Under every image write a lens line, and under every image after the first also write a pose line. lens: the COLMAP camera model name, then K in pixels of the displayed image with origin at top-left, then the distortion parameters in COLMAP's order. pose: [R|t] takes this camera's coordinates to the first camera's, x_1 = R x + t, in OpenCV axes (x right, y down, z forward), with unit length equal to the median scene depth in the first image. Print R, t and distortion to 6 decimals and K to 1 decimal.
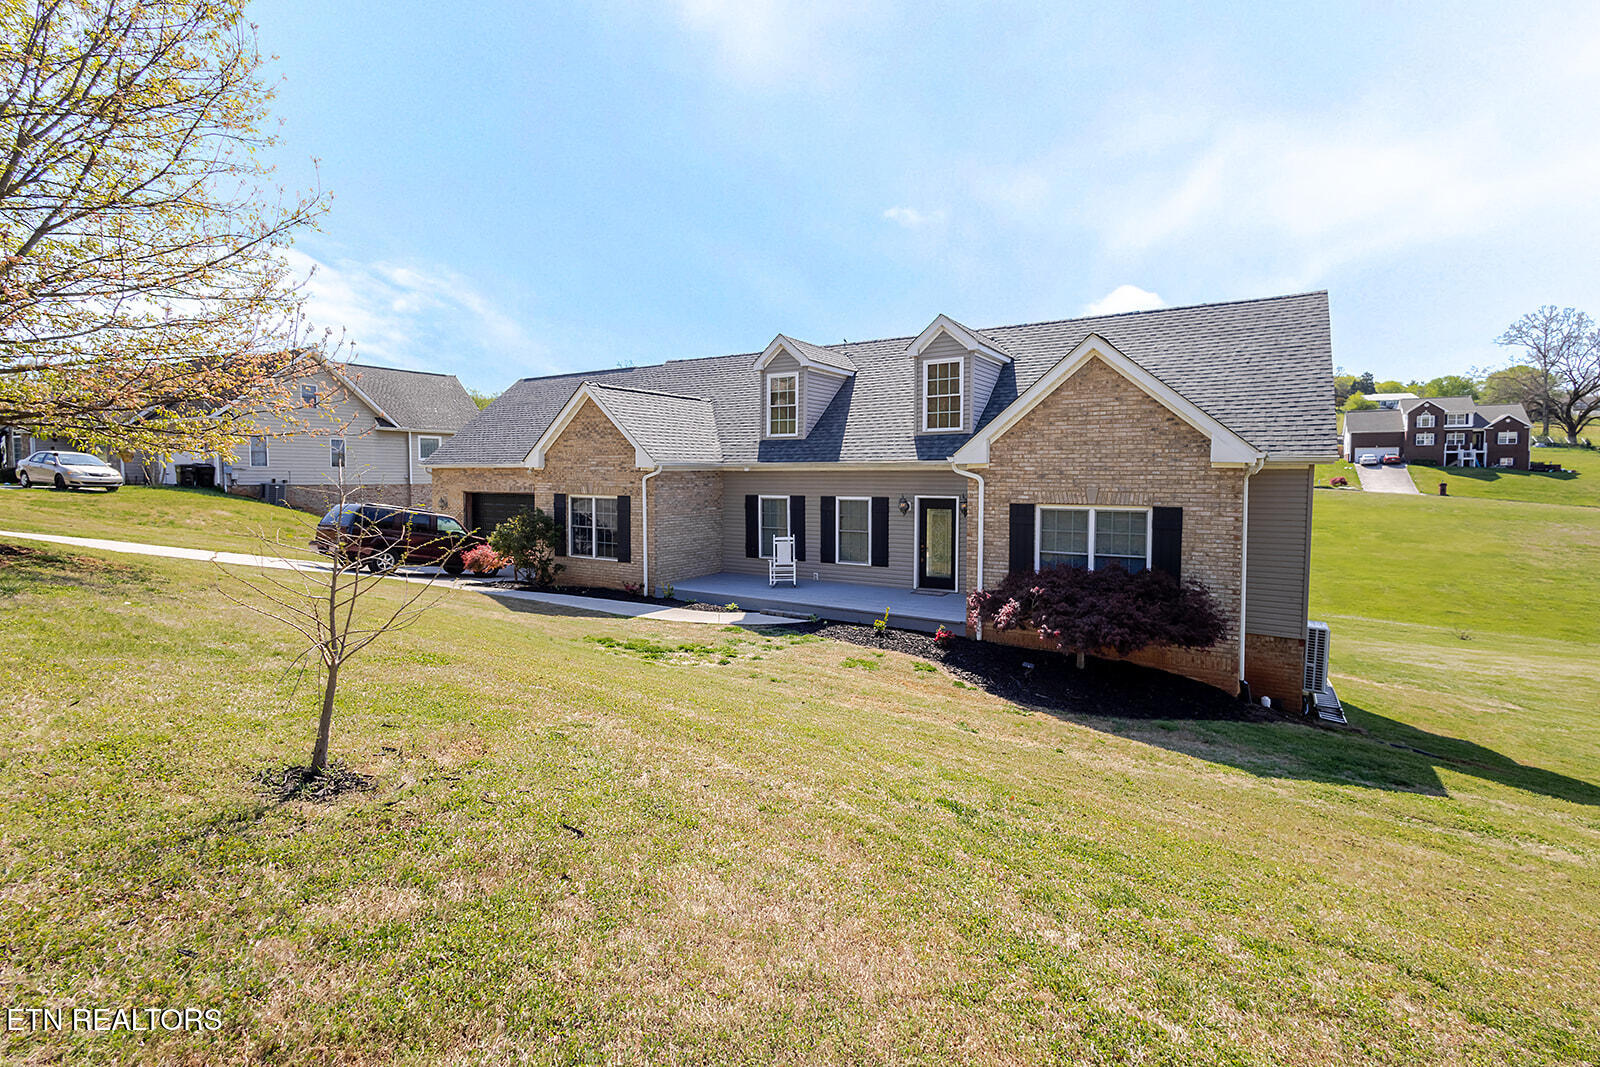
lens RADIAL K [[746.4, 0, 804.8], [0, 746.4, 530.5], [0, 0, 1]] dist [0.002477, -0.007797]
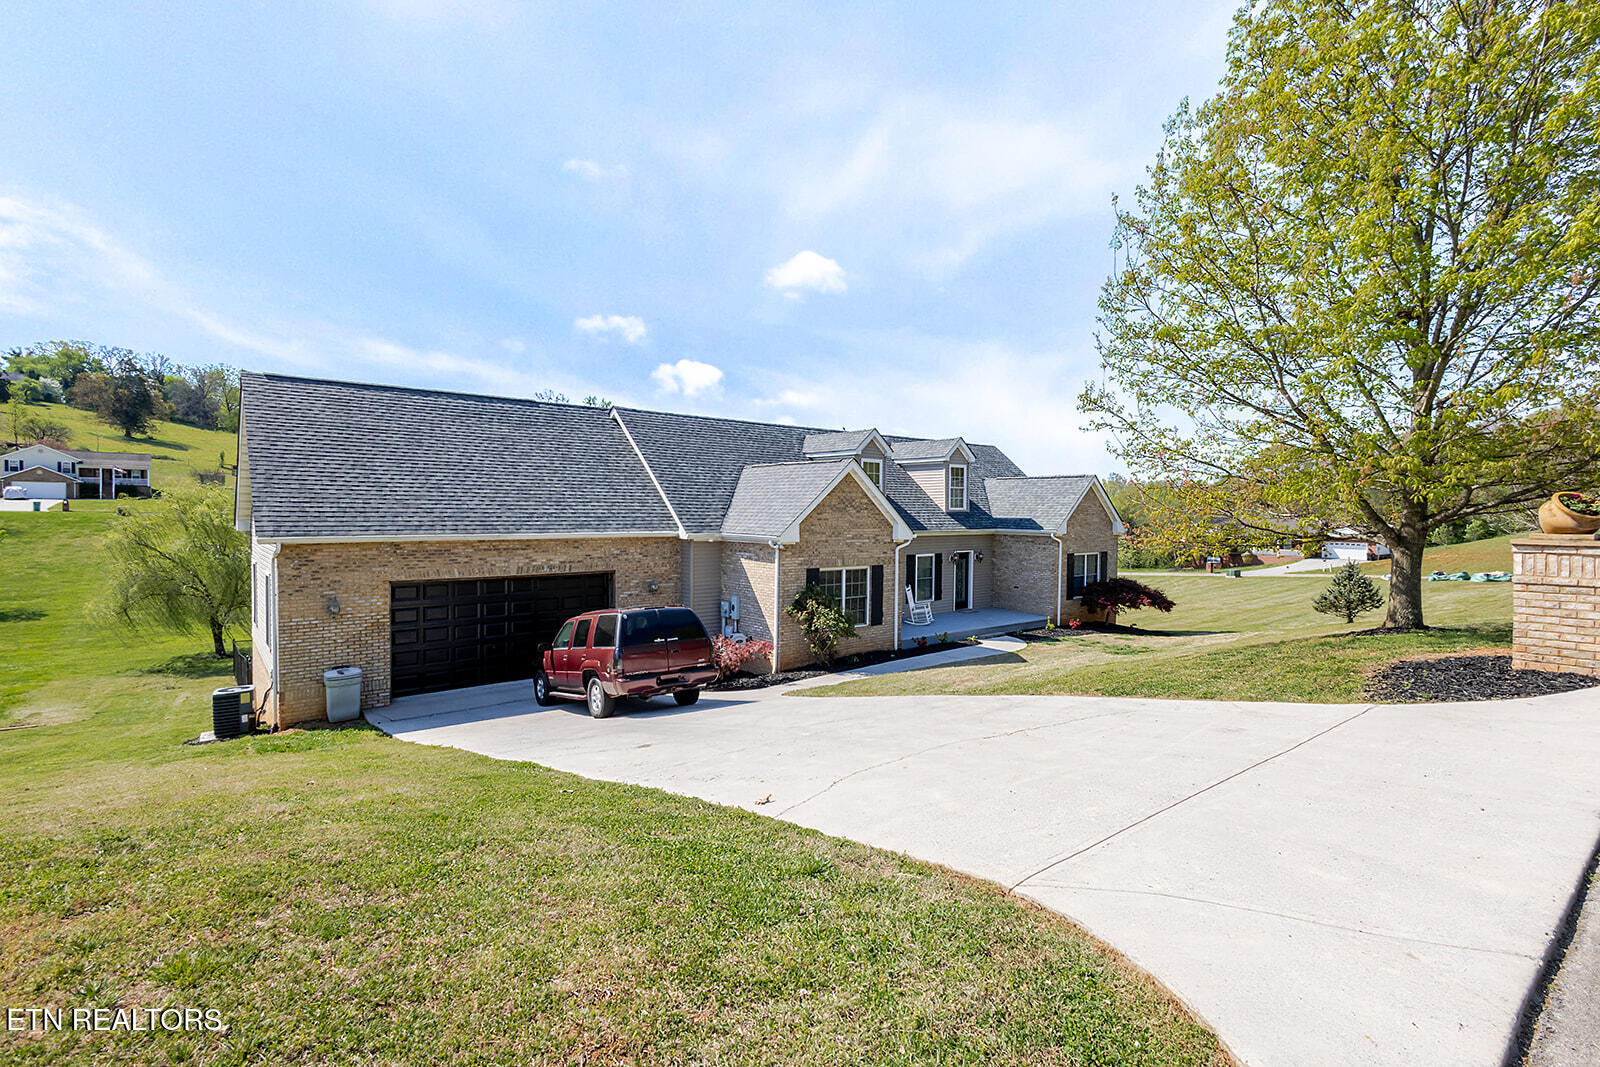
lens RADIAL K [[746.4, 0, 804.8], [0, 746.4, 530.5], [0, 0, 1]] dist [0.002477, -0.007797]
pose [[0.320540, -0.028680, 0.946801, -1.297369], [0.059884, 0.998156, 0.009962, -0.112744], [-0.945340, 0.053505, 0.321666, 0.724040]]
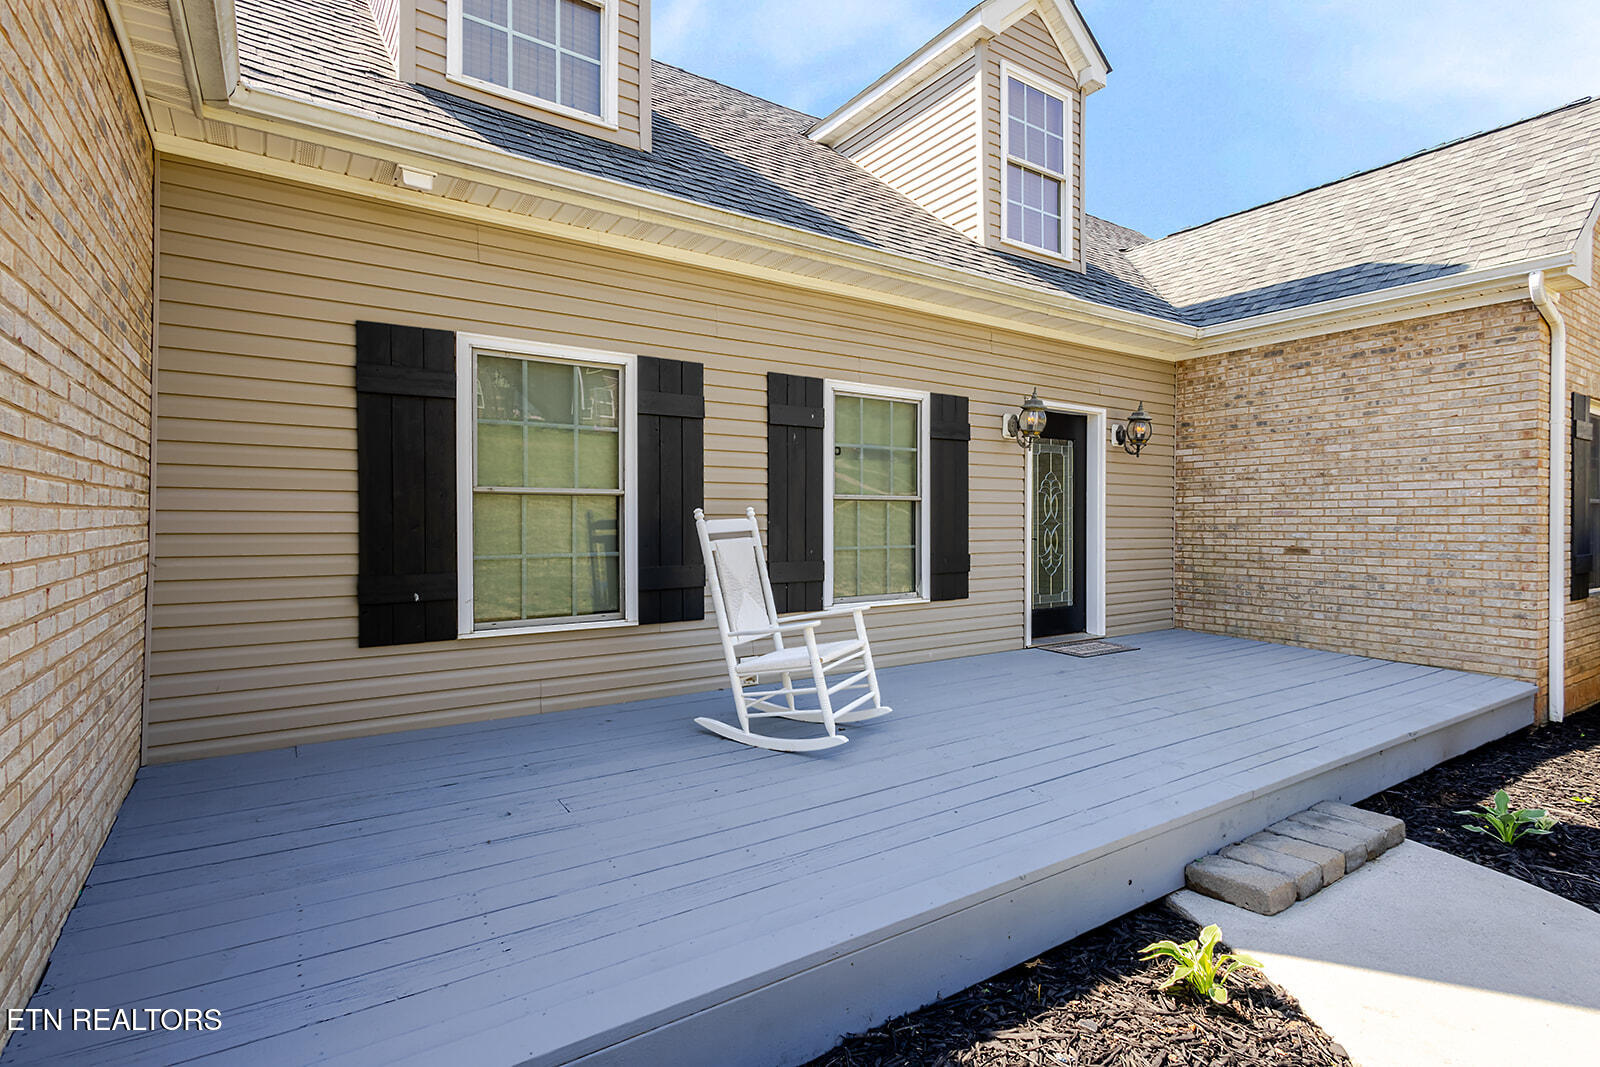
lens RADIAL K [[746.4, 0, 804.8], [0, 746.4, 530.5], [0, 0, 1]] dist [0.002477, -0.007797]
pose [[0.430256, -0.003709, 0.902699, -0.214862], [0.061487, 0.997790, -0.025207, 0.018924], [-0.900610, 0.066349, 0.429533, 0.861942]]
